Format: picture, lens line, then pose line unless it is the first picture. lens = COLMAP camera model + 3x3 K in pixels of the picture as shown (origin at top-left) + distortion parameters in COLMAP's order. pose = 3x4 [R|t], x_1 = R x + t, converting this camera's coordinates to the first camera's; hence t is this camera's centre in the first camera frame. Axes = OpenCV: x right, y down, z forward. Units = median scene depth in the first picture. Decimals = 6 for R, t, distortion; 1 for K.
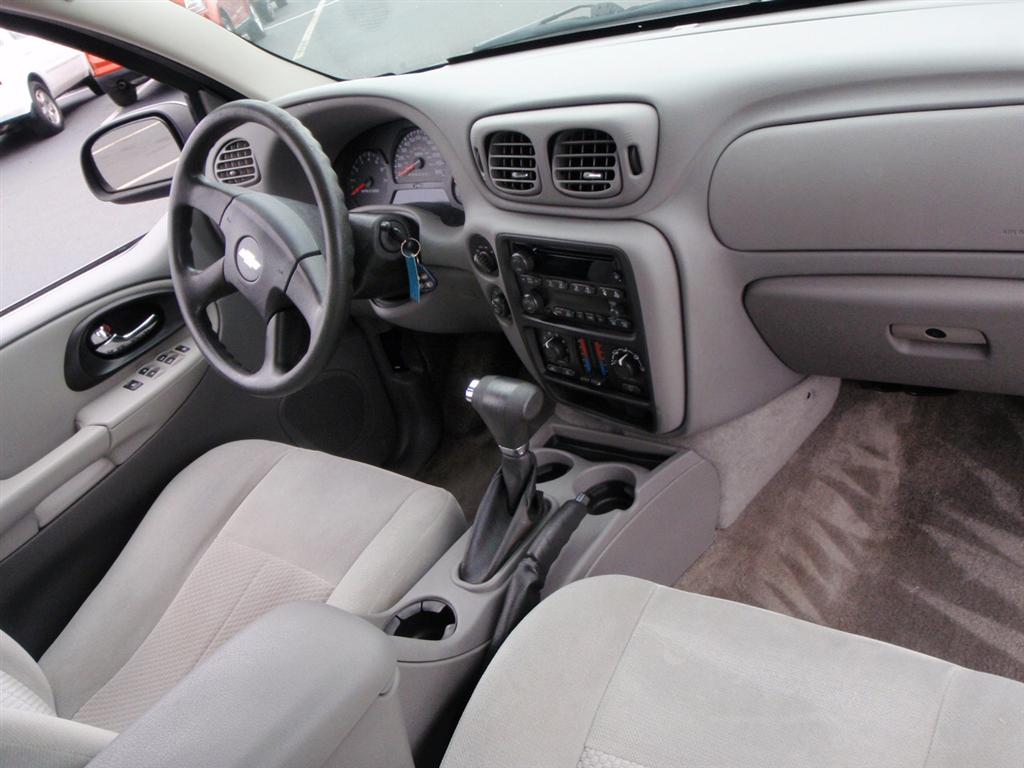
lens RADIAL K [[858.7, 0, 524.1], [0, 858.7, 368.3], [0, 0, 1]] dist [-0.051934, 0.009802]
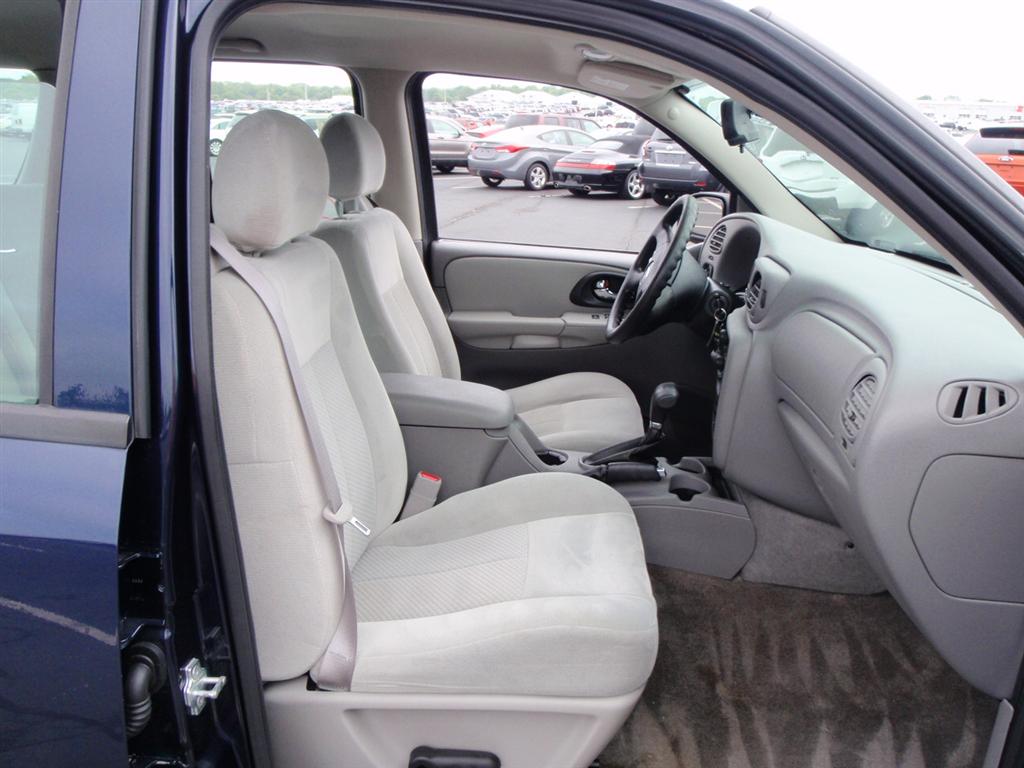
lens RADIAL K [[858.7, 0, 524.1], [0, 858.7, 368.3], [0, 0, 1]] dist [-0.051934, 0.009802]
pose [[0.507528, 0.510843, -0.693870, 0.768945], [-0.604332, 0.785051, 0.135936, -0.050104], [0.614165, 0.350336, 0.707153, -0.298441]]
